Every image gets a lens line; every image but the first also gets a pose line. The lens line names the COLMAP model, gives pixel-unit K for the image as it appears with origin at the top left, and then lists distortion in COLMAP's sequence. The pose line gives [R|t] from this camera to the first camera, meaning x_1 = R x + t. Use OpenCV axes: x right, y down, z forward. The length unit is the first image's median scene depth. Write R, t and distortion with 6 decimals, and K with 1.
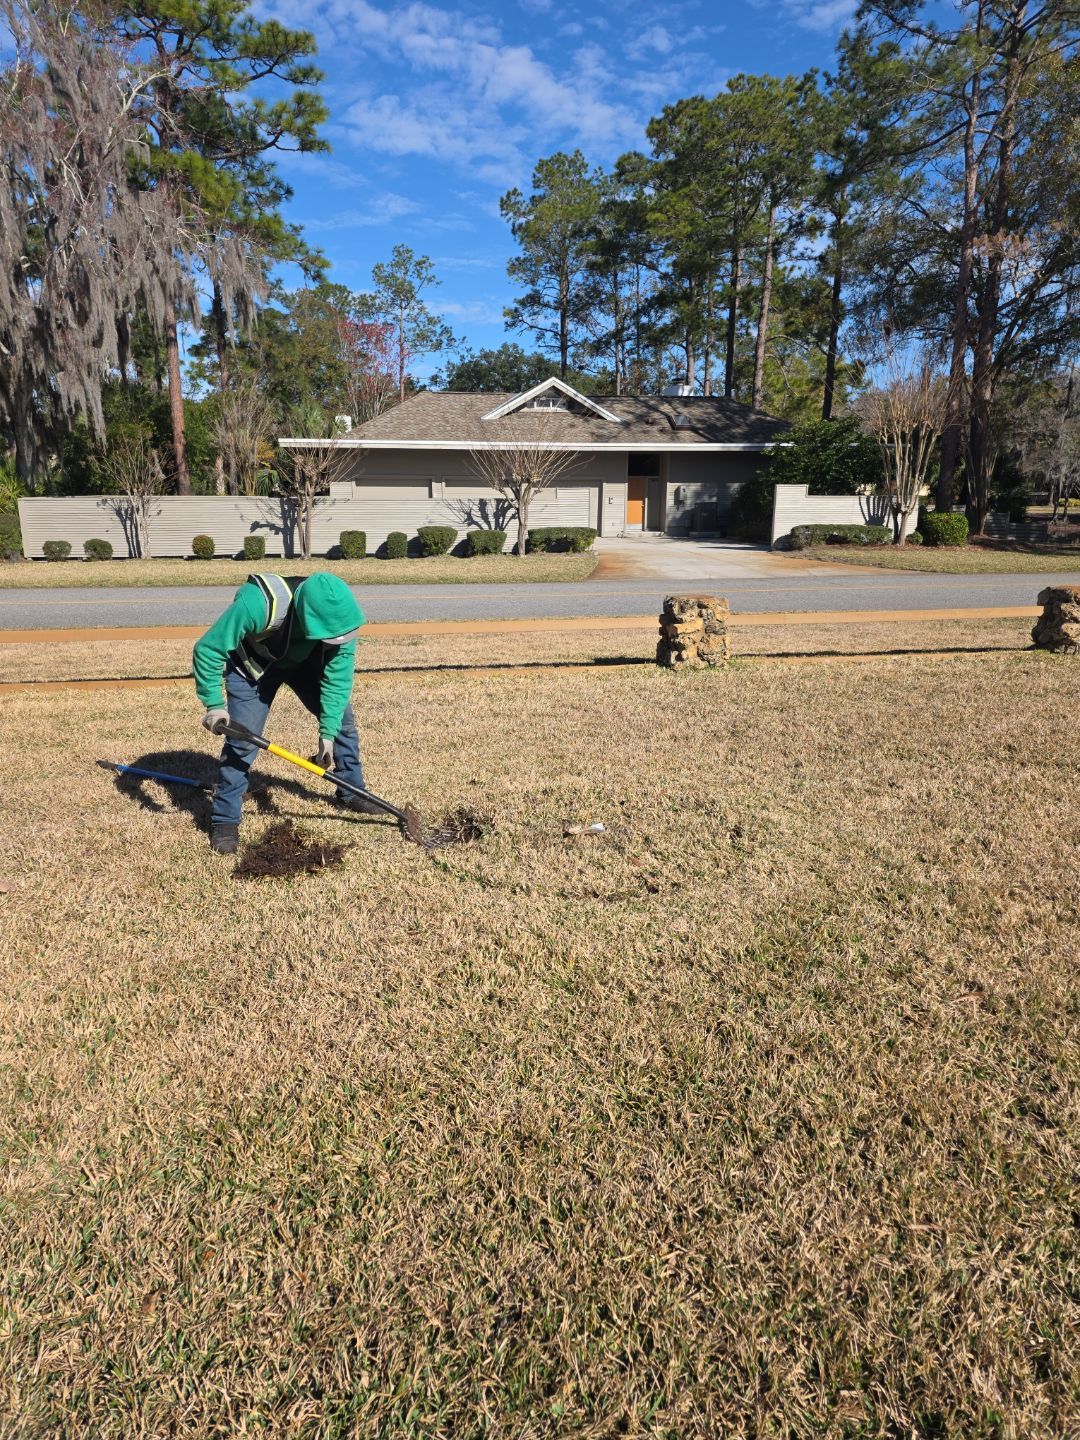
lens RADIAL K [[1057.9, 0, 537.8], [0, 1057.9, 759.6], [0, 0, 1]] dist [0.061611, -0.012311]
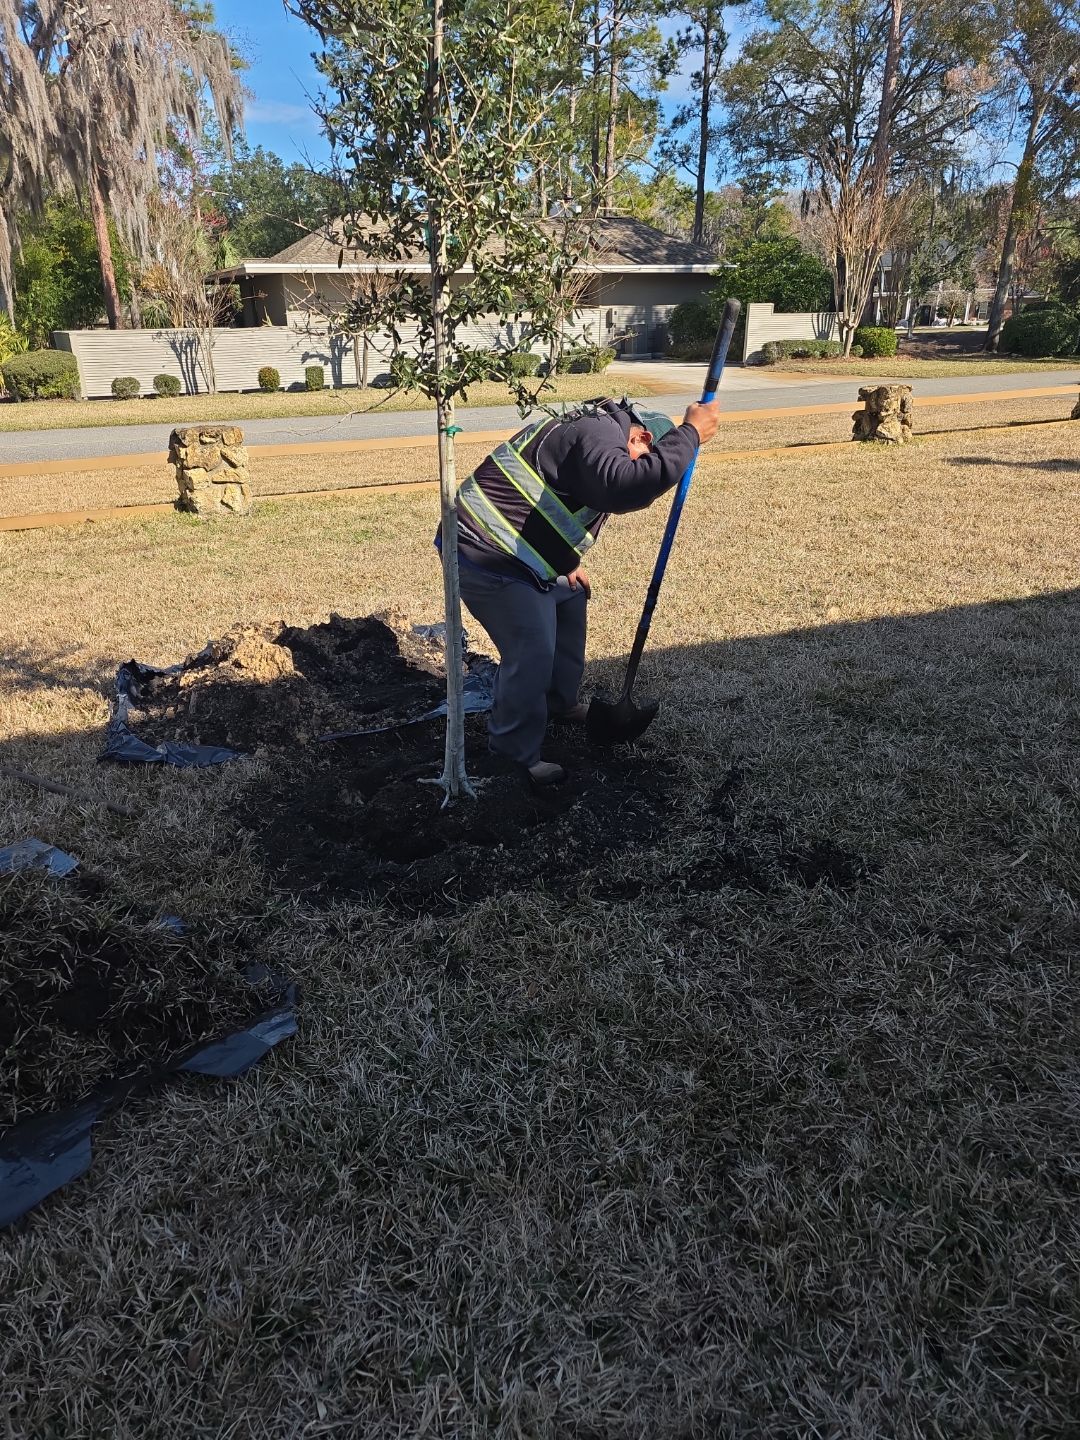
lens RADIAL K [[1057.9, 0, 537.8], [0, 1057.9, 759.6], [0, 0, 1]] dist [0.061611, -0.012311]
pose [[0.959254, -0.127206, 0.252291, -0.329517], [0.090681, 0.984290, 0.151494, 0.020273], [-0.267598, -0.122443, 0.955719, -0.064492]]
